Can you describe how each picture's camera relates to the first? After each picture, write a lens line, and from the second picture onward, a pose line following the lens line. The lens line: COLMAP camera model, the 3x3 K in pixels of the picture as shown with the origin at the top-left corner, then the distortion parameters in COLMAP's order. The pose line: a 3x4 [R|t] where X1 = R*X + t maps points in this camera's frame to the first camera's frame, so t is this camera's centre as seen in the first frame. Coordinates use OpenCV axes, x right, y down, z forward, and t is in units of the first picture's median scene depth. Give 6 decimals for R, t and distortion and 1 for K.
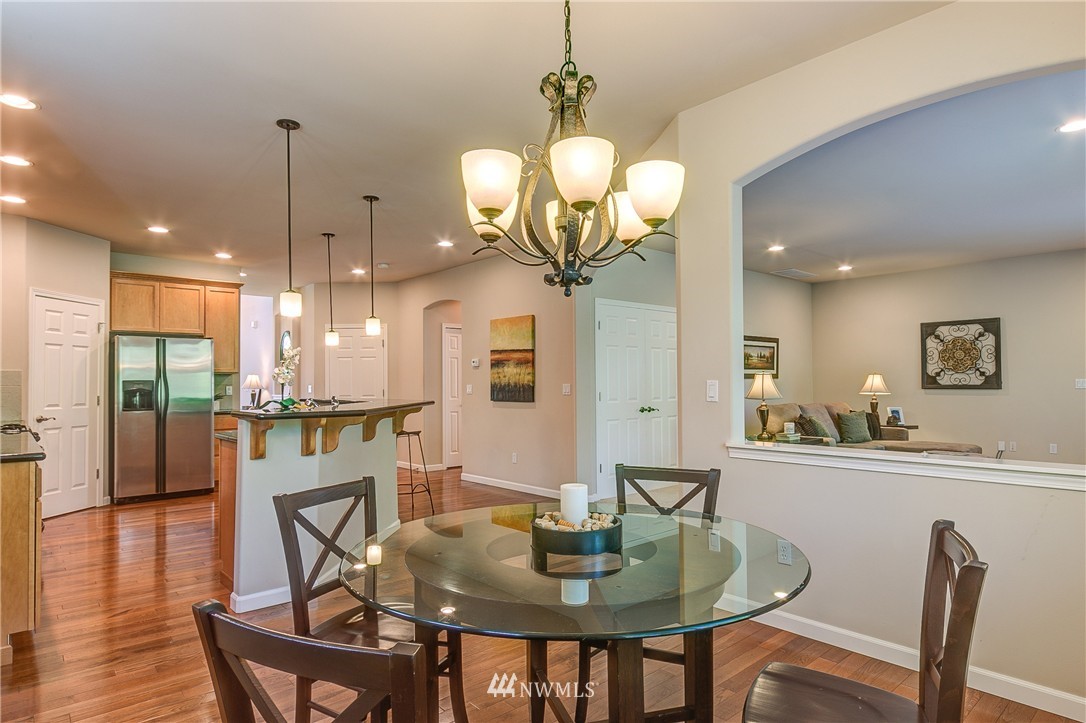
lens RADIAL K [[619.7, 0, 543.0], [0, 619.7, 370.1], [0, 0, 1]] dist [0.000179, 0.000430]
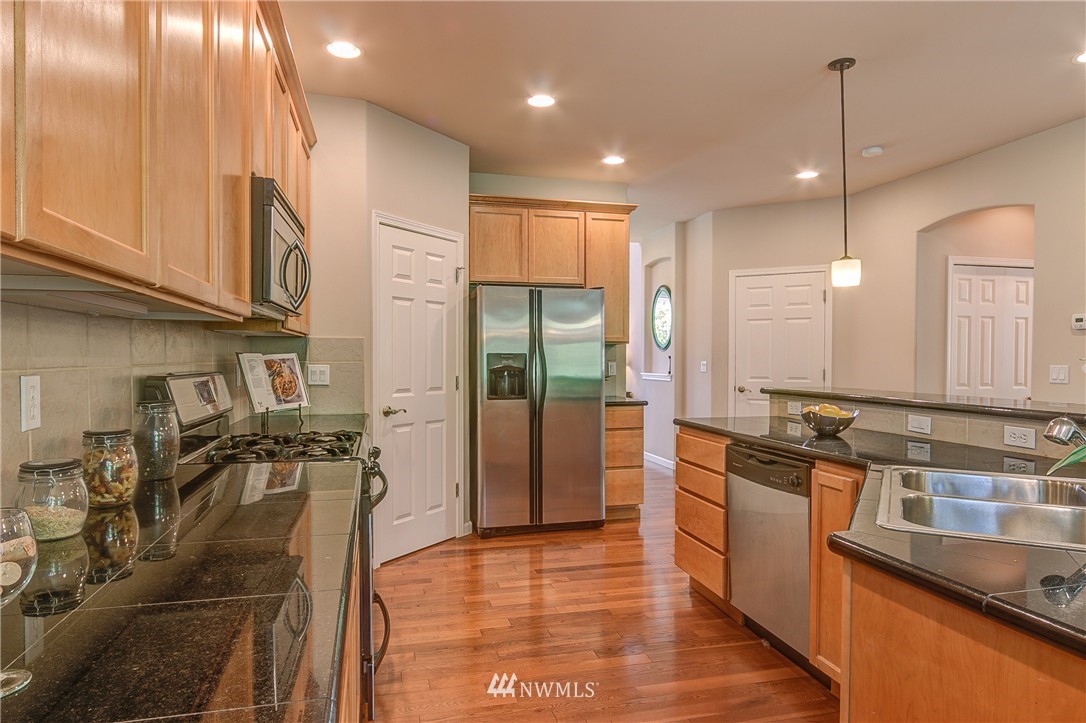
lens RADIAL K [[619.7, 0, 543.0], [0, 619.7, 370.1], [0, 0, 1]] dist [0.000179, 0.000430]
pose [[0.897360, 0.019905, -0.440851, -0.323109], [0.000641, 0.998922, 0.046407, 0.003760], [0.441300, -0.041927, 0.896380, 0.419476]]
